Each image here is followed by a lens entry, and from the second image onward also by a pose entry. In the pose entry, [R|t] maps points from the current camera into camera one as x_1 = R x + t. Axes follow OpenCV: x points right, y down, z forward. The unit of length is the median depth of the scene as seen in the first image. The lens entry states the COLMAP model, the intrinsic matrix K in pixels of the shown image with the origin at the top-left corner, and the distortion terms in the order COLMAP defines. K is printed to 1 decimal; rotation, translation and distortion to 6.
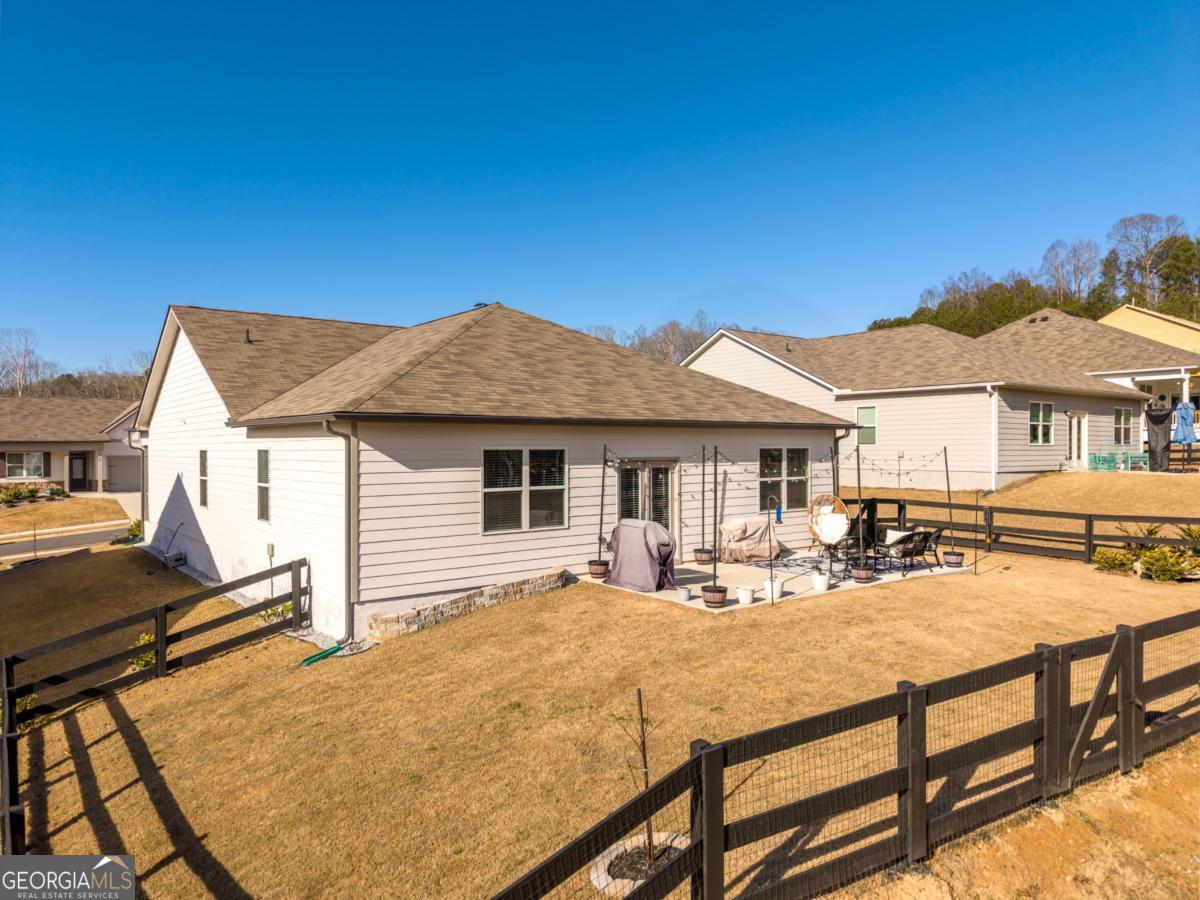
lens RADIAL K [[805.3, 0, 600.0], [0, 805.3, 450.0], [0, 0, 1]] dist [0.032106, -0.031534]
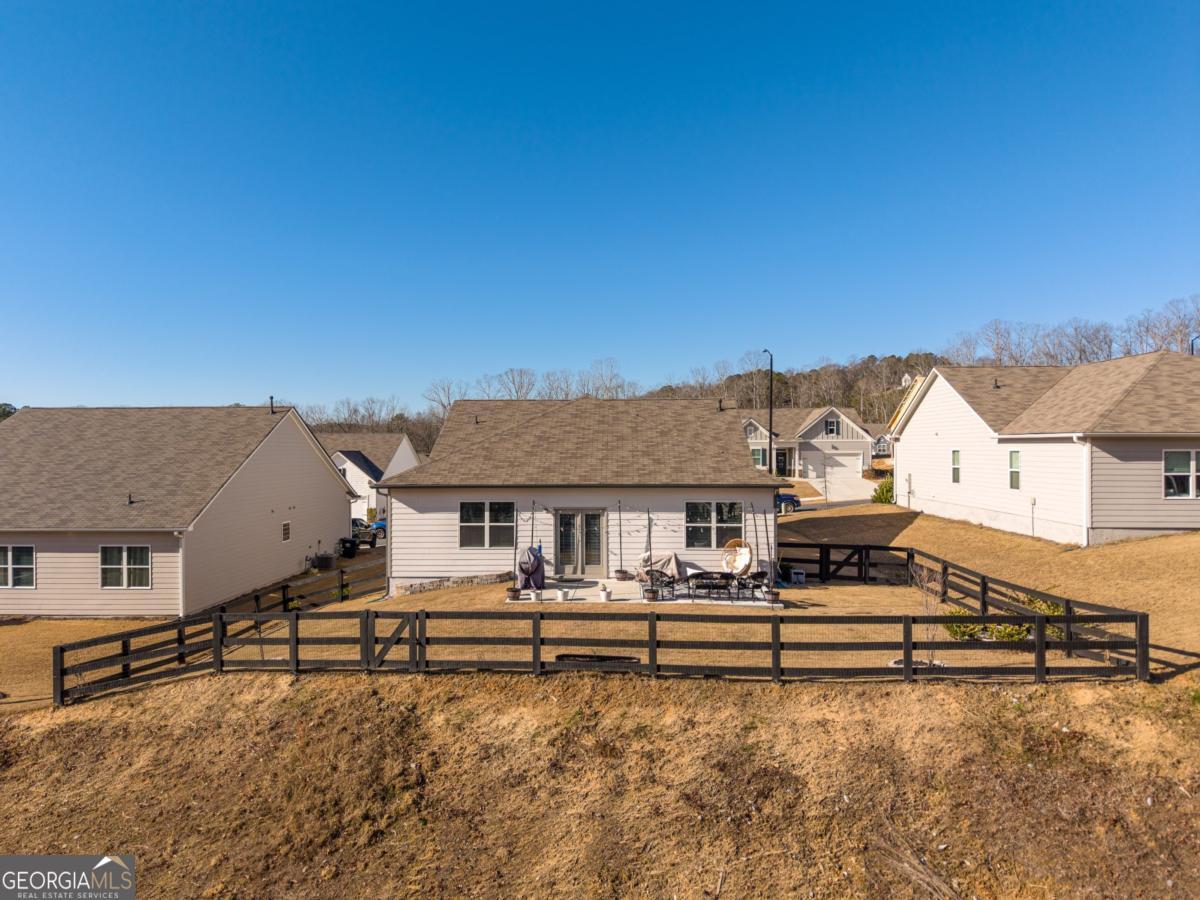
lens RADIAL K [[748.4, 0, 583.0], [0, 748.4, 450.9], [0, 0, 1]] dist [0.019883, -0.002106]
pose [[0.736440, -0.033367, -0.675679, 1.006696], [-0.000989, 0.998729, -0.050398, -0.025813], [0.676502, 0.037784, 0.735471, -0.055143]]
